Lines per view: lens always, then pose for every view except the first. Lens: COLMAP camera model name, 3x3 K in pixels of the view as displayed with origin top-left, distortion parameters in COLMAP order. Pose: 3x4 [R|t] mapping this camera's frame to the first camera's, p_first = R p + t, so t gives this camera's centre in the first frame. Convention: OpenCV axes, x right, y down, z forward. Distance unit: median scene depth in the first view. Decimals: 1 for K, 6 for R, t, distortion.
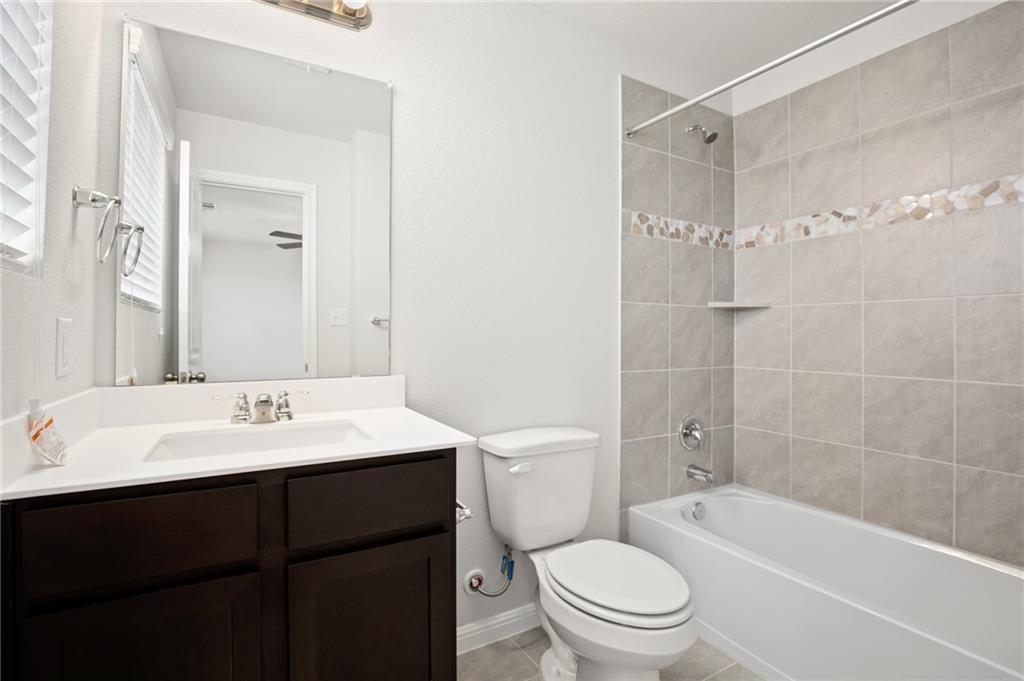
lens RADIAL K [[486.8, 0, 519.8], [0, 486.8, 338.4], [0, 0, 1]] dist [-0.018721, 0.001104]
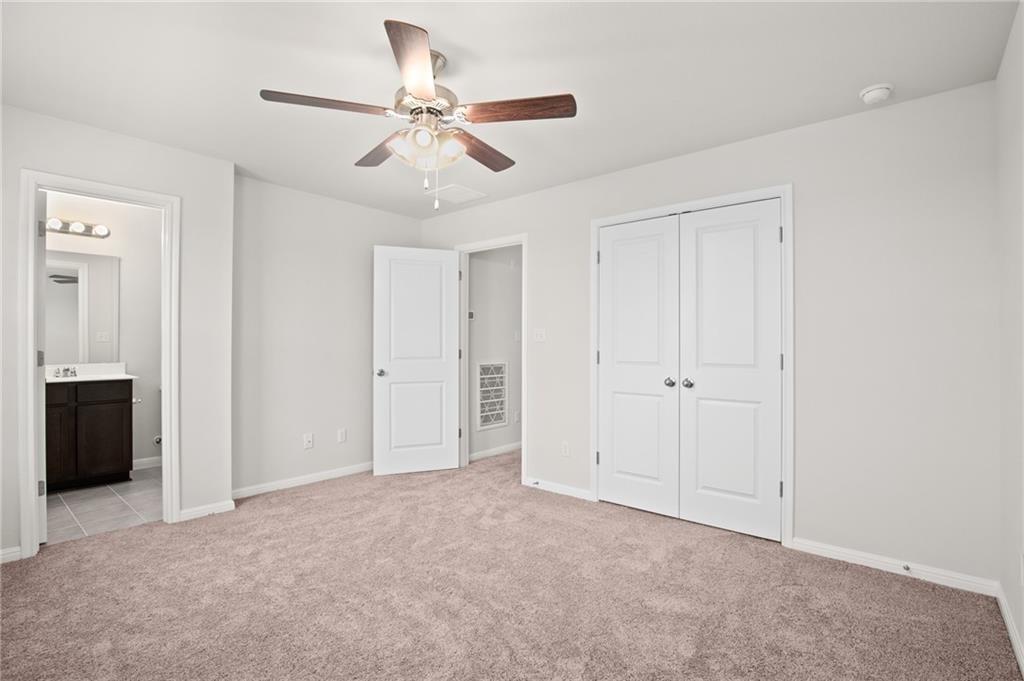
lens RADIAL K [[486.8, 0, 519.8], [0, 486.8, 338.4], [0, 0, 1]] dist [-0.018721, 0.001104]
pose [[0.946884, -0.004868, 0.321538, 1.252121], [0.007827, 0.999938, -0.007913, -0.027169], [-0.321480, 0.010010, 0.946864, -2.868742]]
